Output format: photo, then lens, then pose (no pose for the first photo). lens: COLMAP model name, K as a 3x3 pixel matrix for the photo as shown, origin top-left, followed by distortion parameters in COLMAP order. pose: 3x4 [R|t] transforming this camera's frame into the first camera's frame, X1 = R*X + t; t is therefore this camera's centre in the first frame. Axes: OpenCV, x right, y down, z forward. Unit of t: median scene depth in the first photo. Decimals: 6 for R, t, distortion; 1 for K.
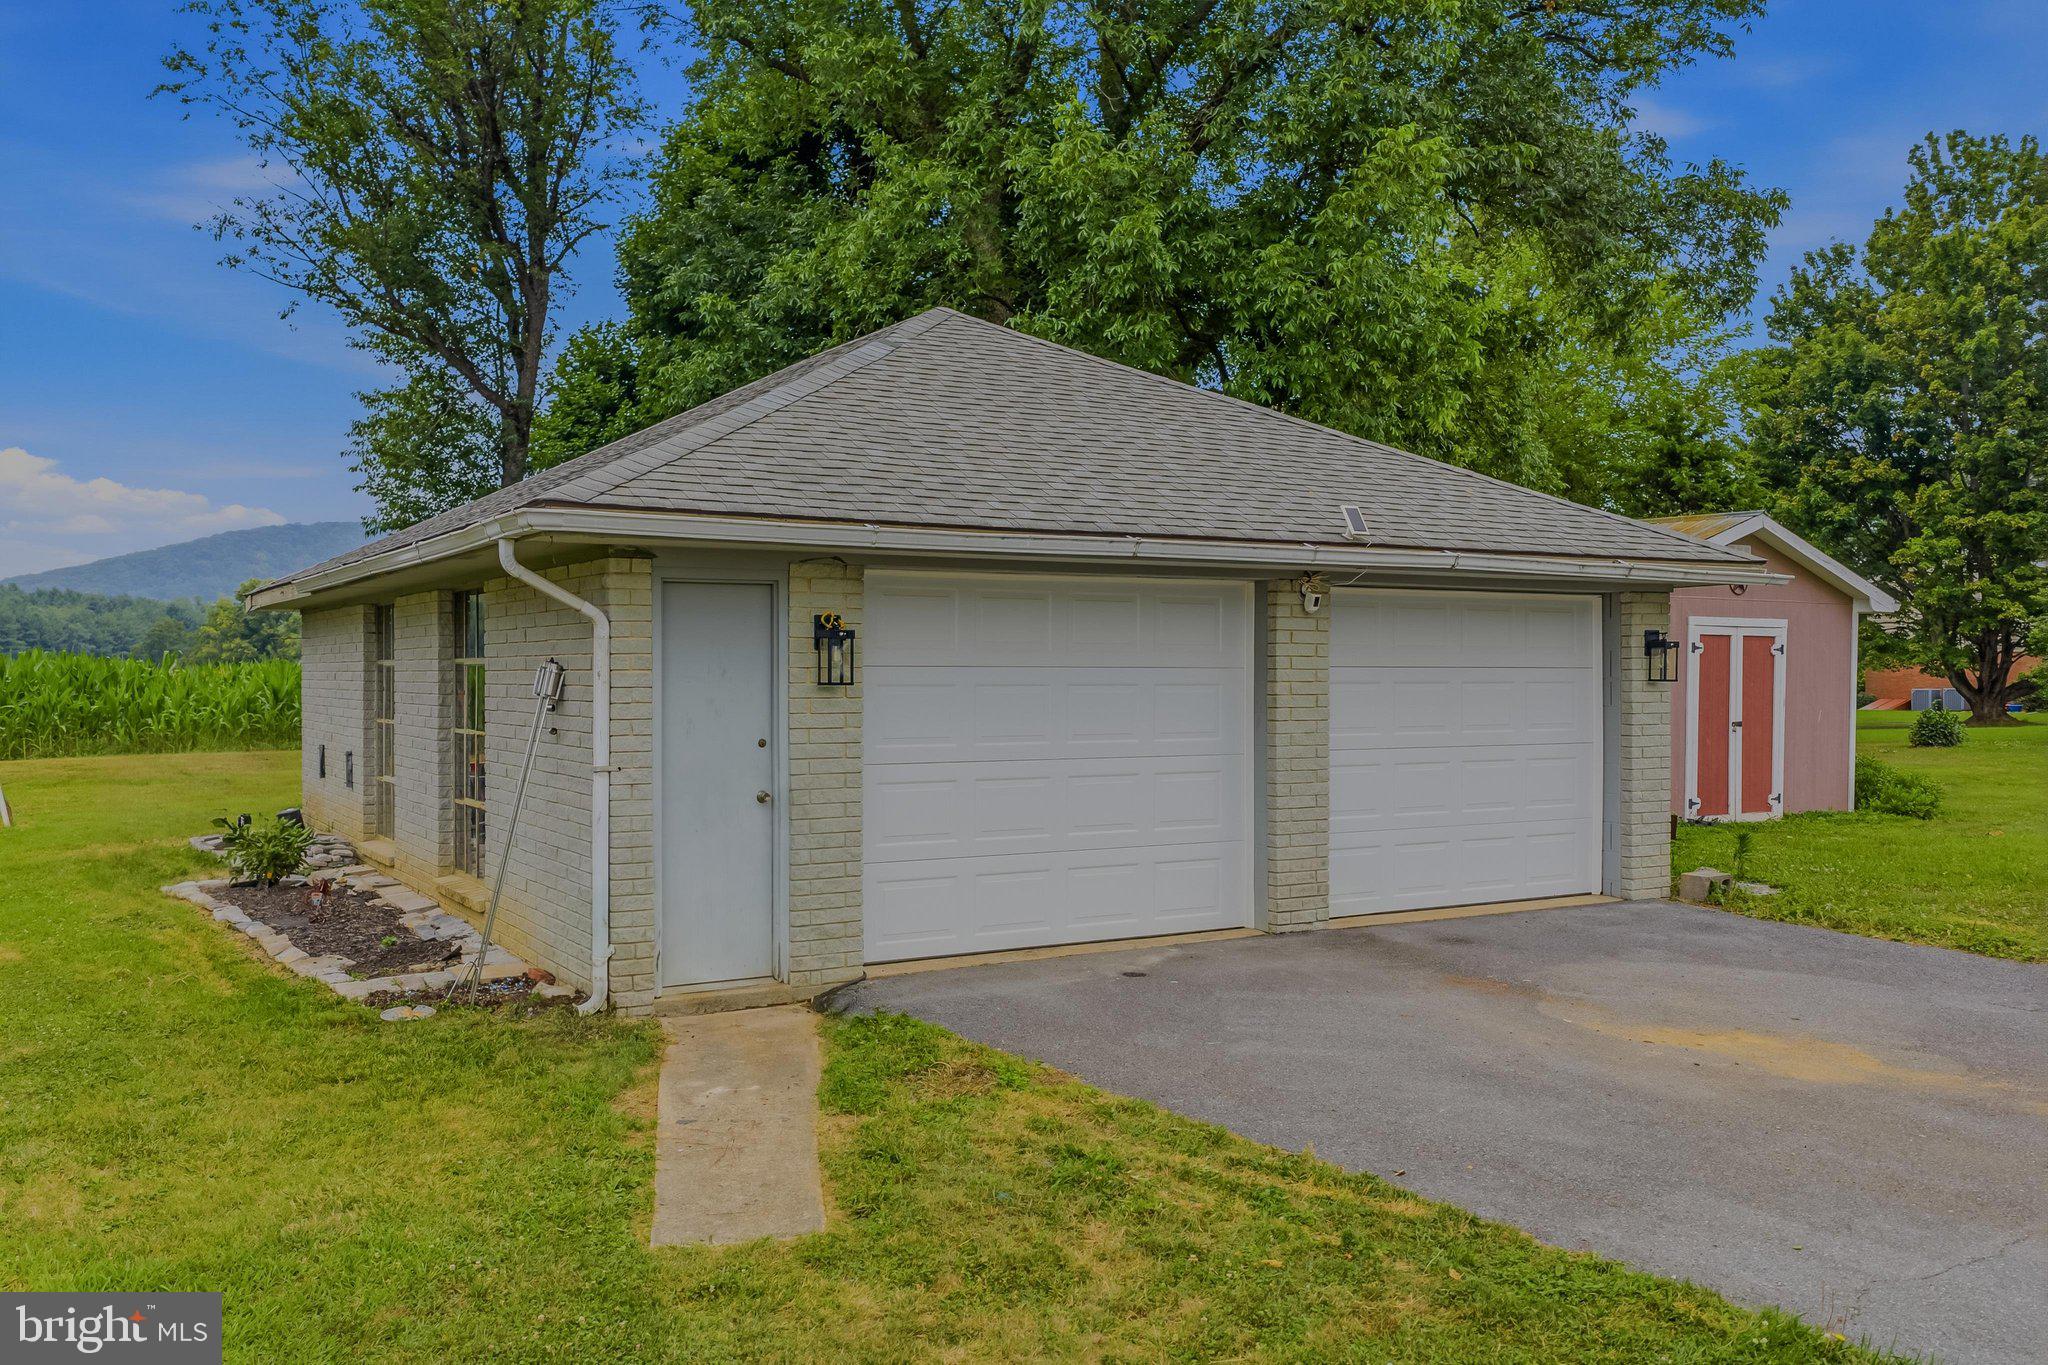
lens RADIAL K [[1694.5, 0, 1021.8], [0, 1694.5, 678.5], [0, 0, 1]] dist [0.009914, -0.018396]
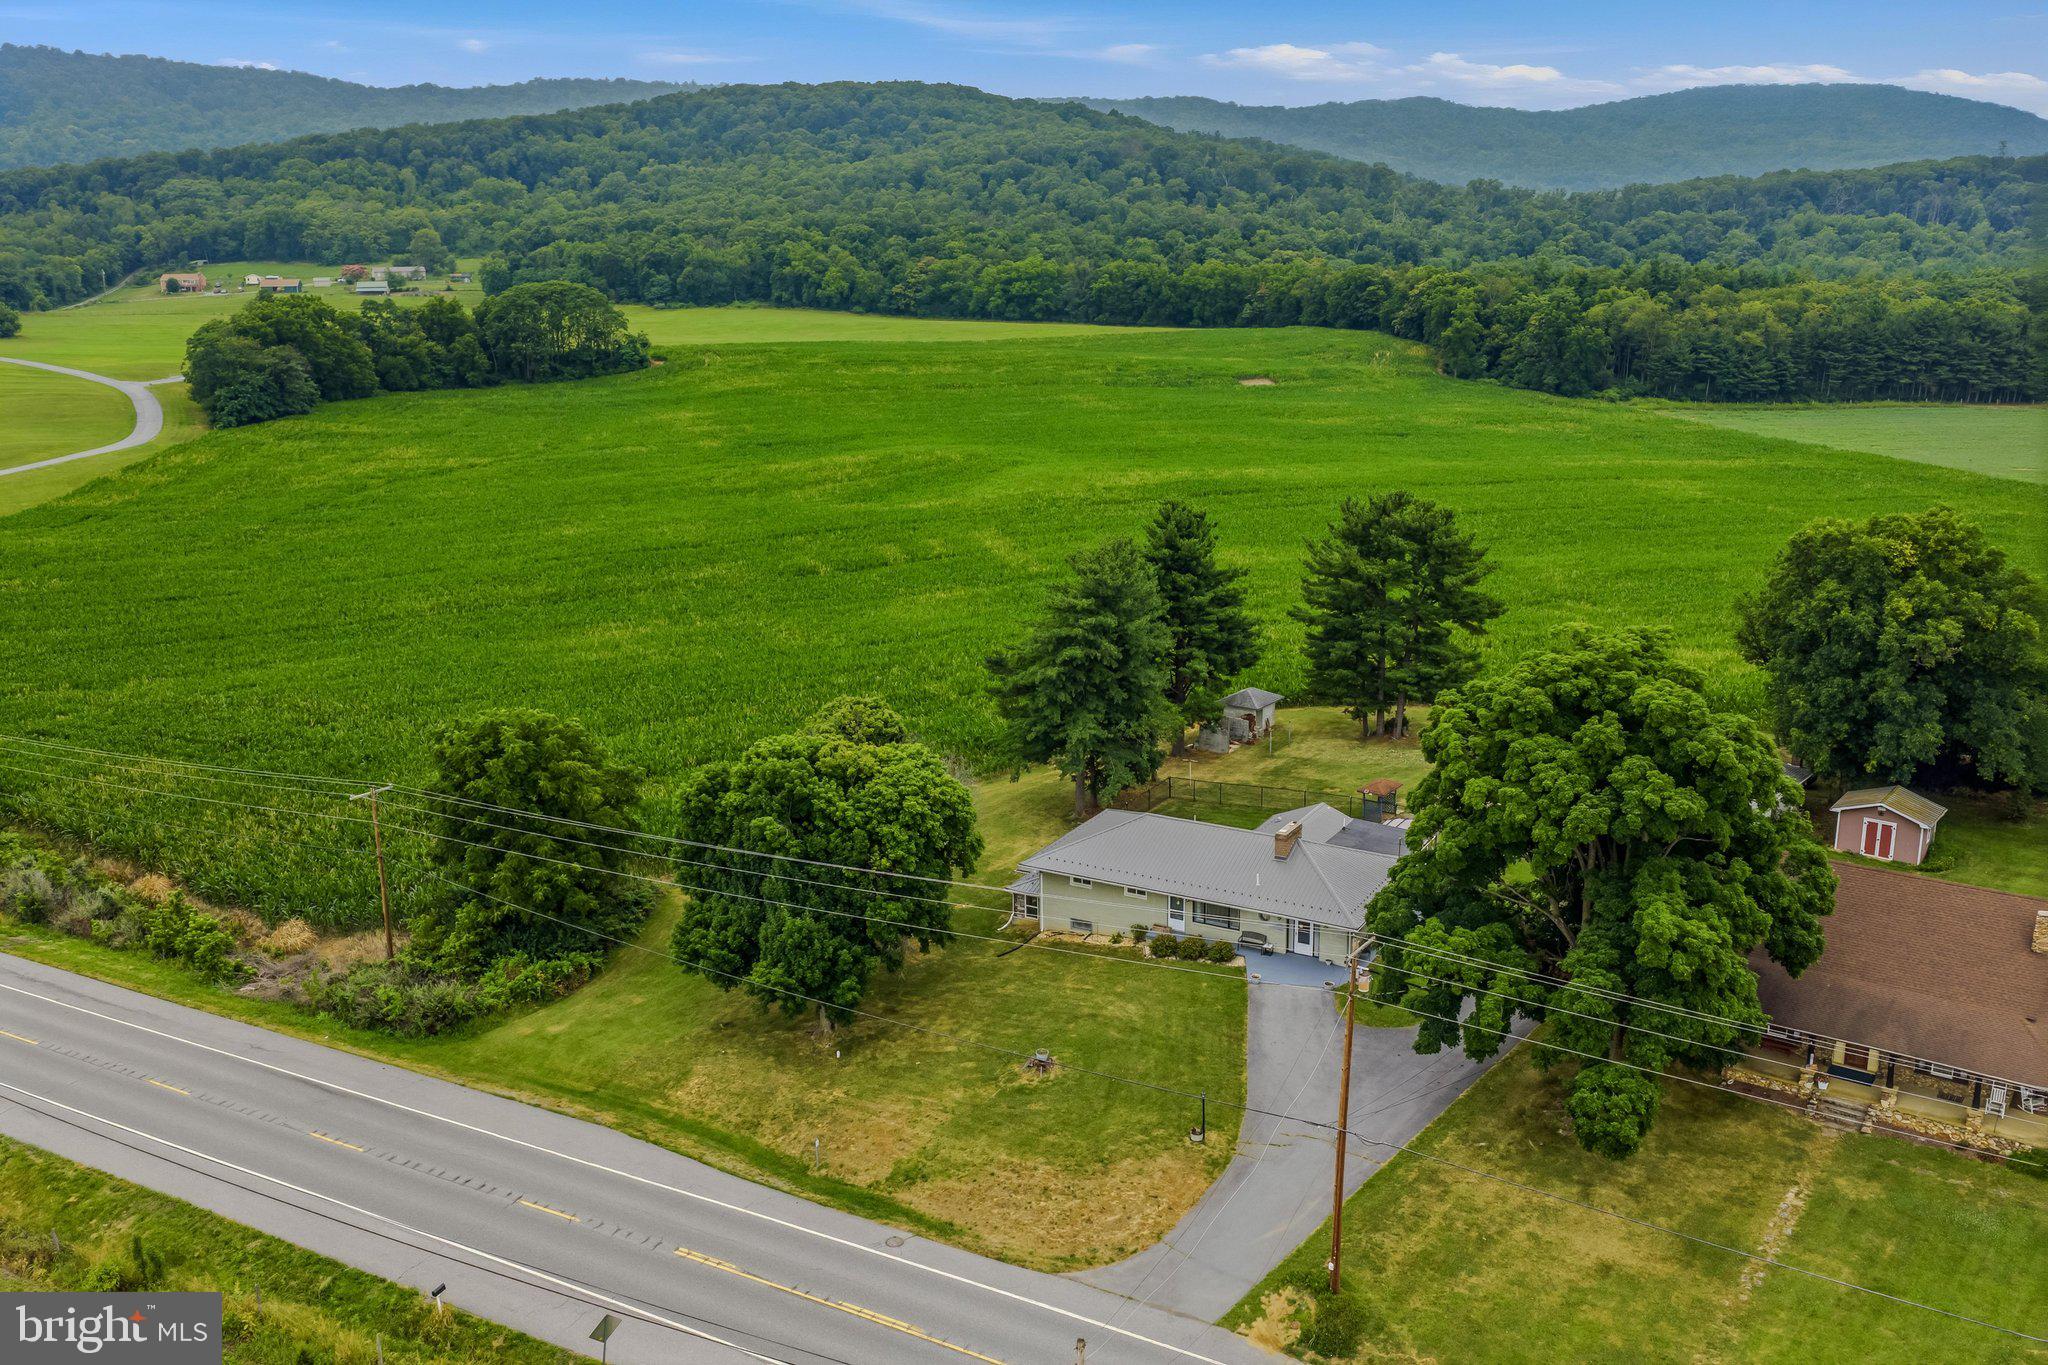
lens RADIAL K [[1694.5, 0, 1028.2], [0, 1694.5, 689.1], [0, 0, 1]] dist [0.009914, -0.018396]
pose [[0.306267, 0.234731, -0.922552, 7.600689], [0.011671, 0.968124, 0.250201, -3.086410], [0.951874, -0.087395, 0.293765, -5.227327]]
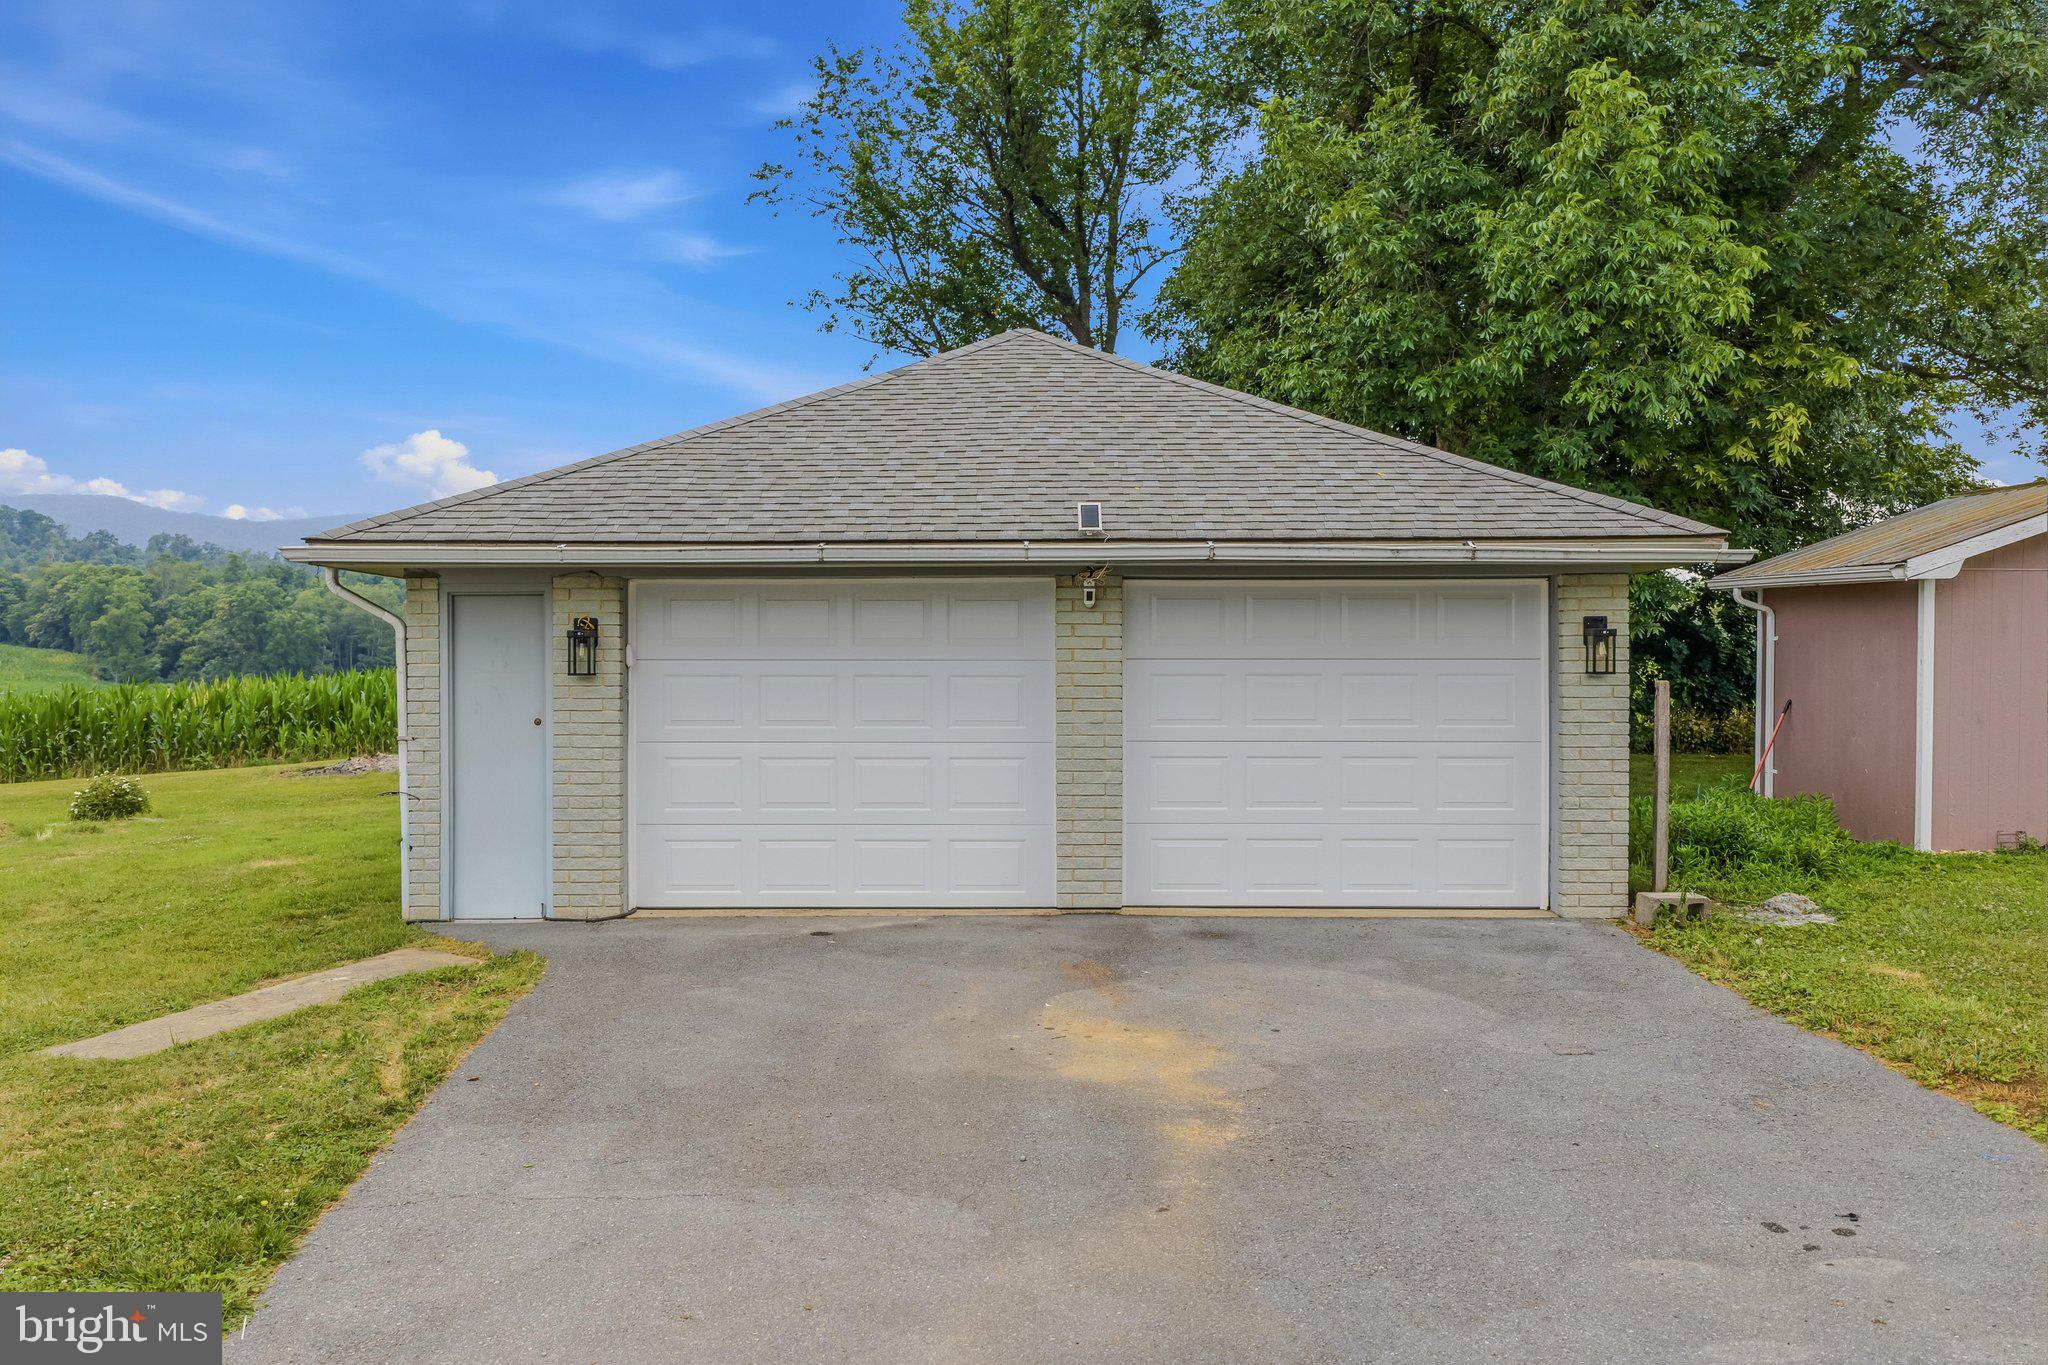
lens RADIAL K [[1694.5, 0, 1028.9], [0, 1694.5, 692.0], [0, 0, 1]] dist [0.009914, -0.018396]
pose [[0.853814, 0.006001, -0.520543, 0.663976], [-0.000785, 0.999947, 0.010239, 0.002553], [0.520577, -0.008333, 0.853774, 0.097627]]
